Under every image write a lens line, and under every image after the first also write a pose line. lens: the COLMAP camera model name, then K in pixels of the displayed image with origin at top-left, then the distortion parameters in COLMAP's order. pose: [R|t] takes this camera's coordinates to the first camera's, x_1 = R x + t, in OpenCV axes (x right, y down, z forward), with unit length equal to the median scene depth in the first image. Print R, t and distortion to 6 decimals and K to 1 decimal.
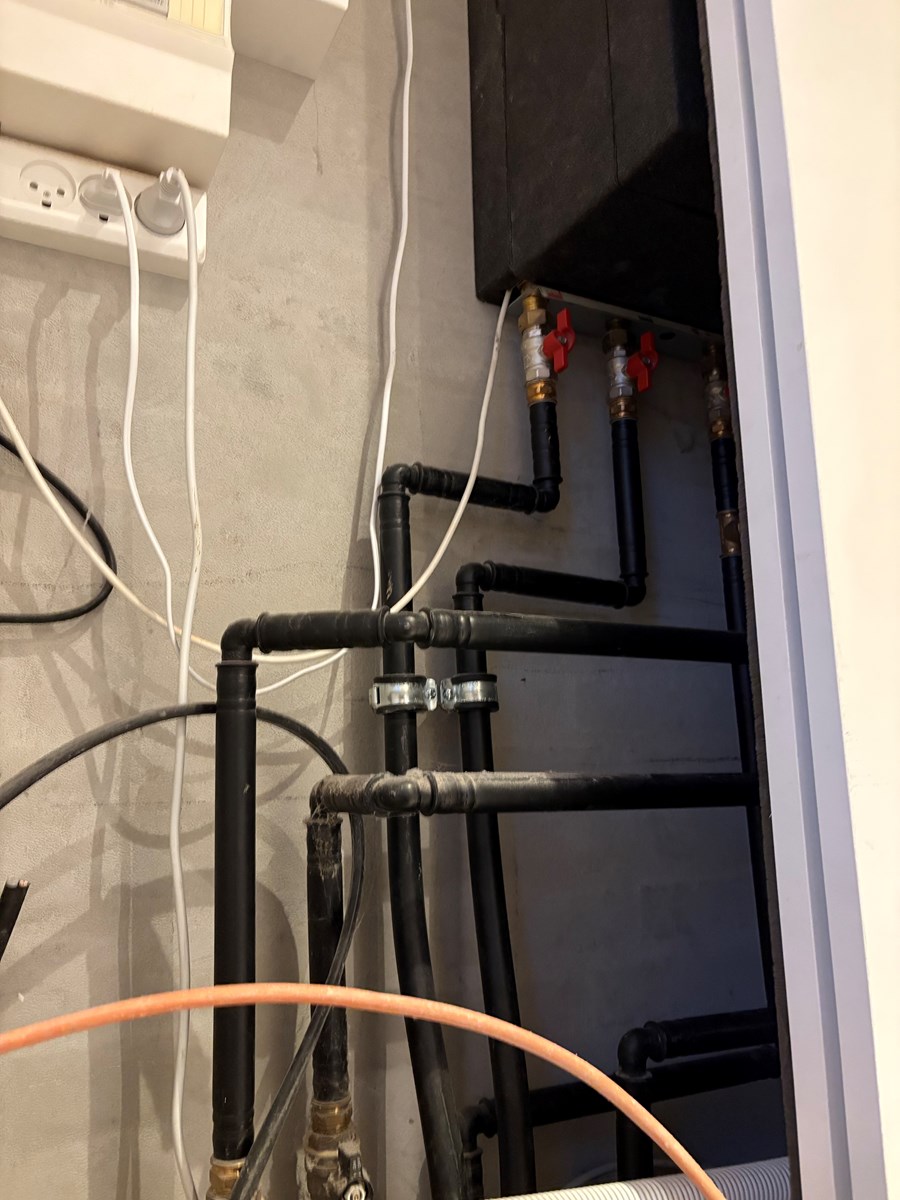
lens RADIAL K [[915.3, 0, 444.9], [0, 915.3, 601.3], [0, 0, 1]] dist [0.038032, -0.050613]
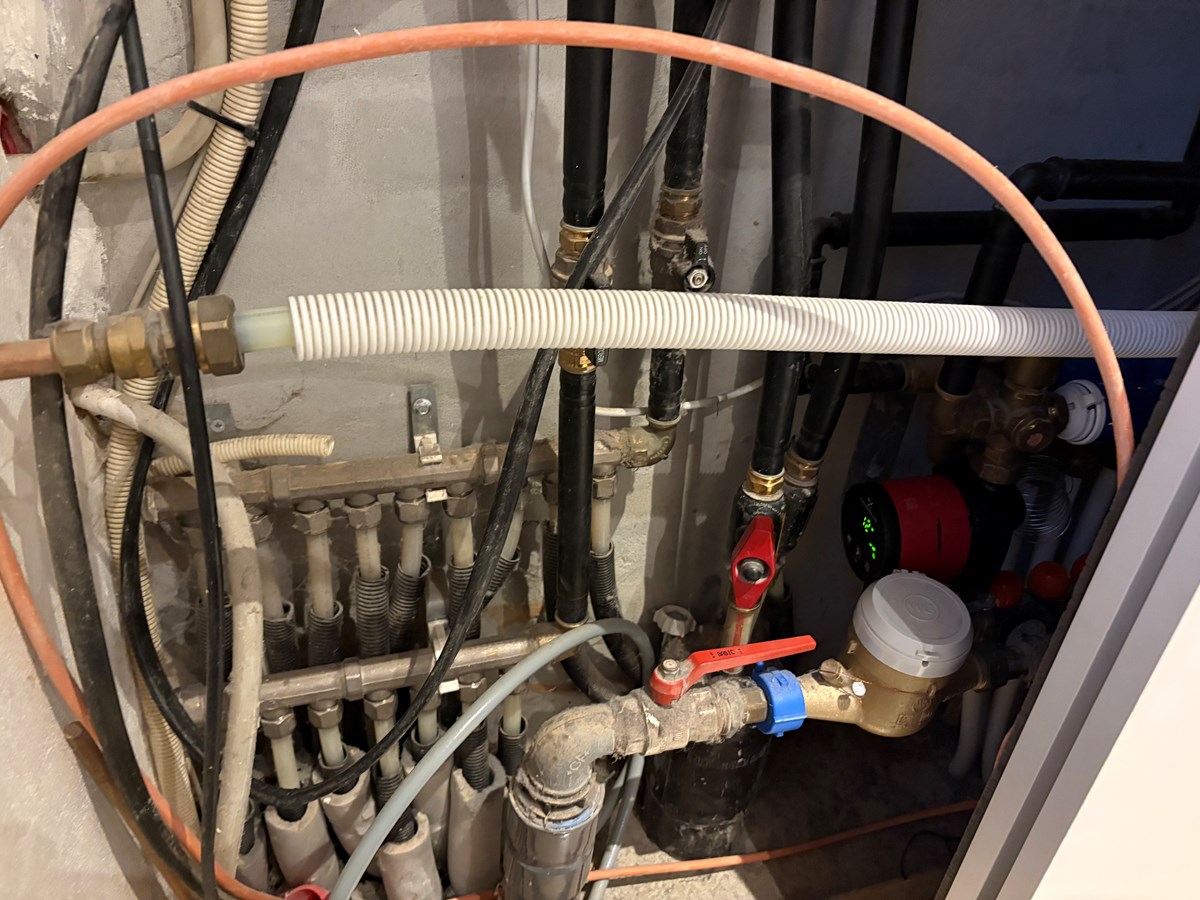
lens RADIAL K [[915.3, 0, 596.8], [0, 915.3, 447.7], [0, 0, 1]] dist [0.038032, -0.050613]
pose [[0.977657, 0.172798, -0.119701, -0.051623], [-0.046892, 0.734369, 0.677129, 0.105182], [0.204911, -0.656386, 0.726064, 0.125287]]
